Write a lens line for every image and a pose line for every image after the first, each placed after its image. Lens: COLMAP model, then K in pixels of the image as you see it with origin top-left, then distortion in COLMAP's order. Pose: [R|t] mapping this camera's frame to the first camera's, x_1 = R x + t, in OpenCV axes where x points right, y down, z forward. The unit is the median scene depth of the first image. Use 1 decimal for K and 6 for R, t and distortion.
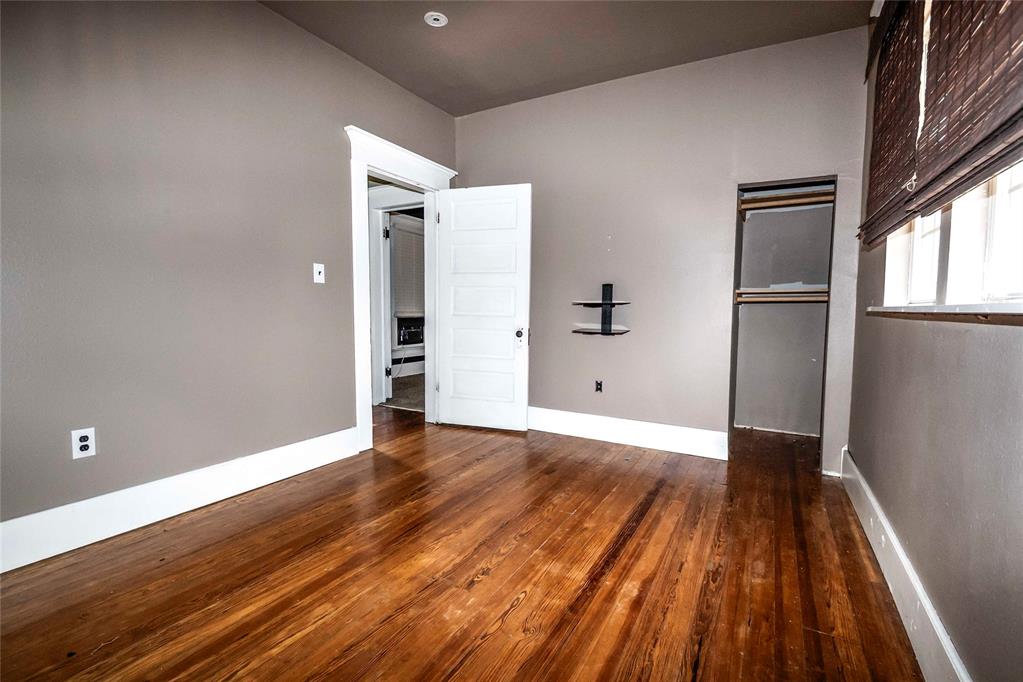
lens RADIAL K [[467.9, 0, 511.4], [0, 467.9, 340.3], [0, 0, 1]] dist [-0.001427, -0.000281]
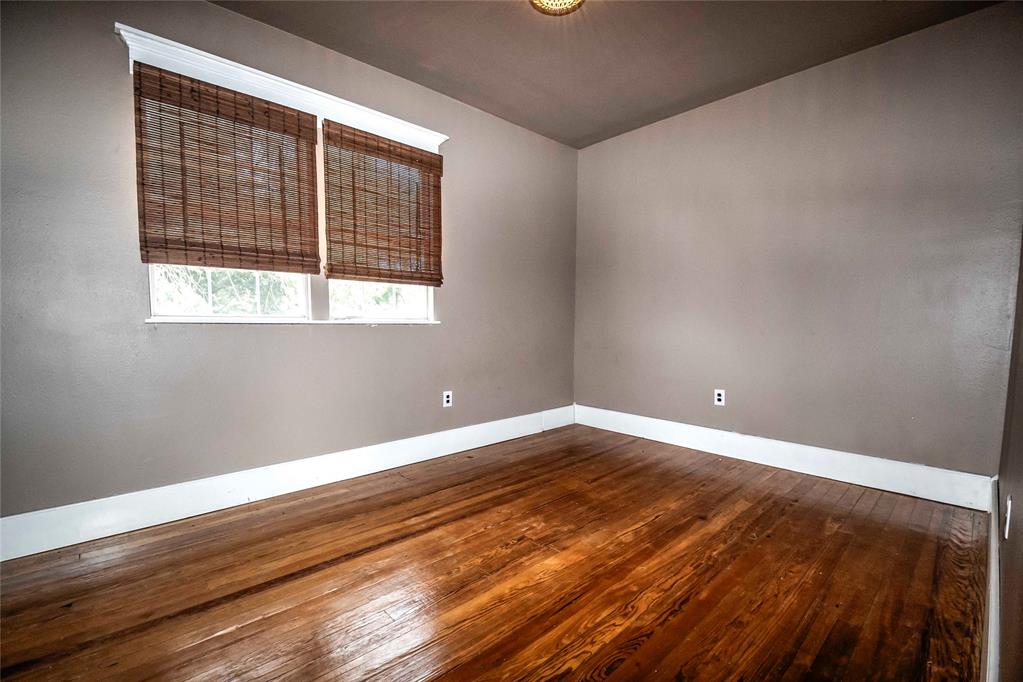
lens RADIAL K [[467.9, 0, 512.8], [0, 467.9, 338.0], [0, 0, 1]] dist [-0.001427, -0.000281]
pose [[-0.953924, -0.022011, 0.299241, -0.433148], [0.007069, 0.995380, 0.095751, -0.151768], [-0.299967, 0.093455, -0.949361, 2.145533]]
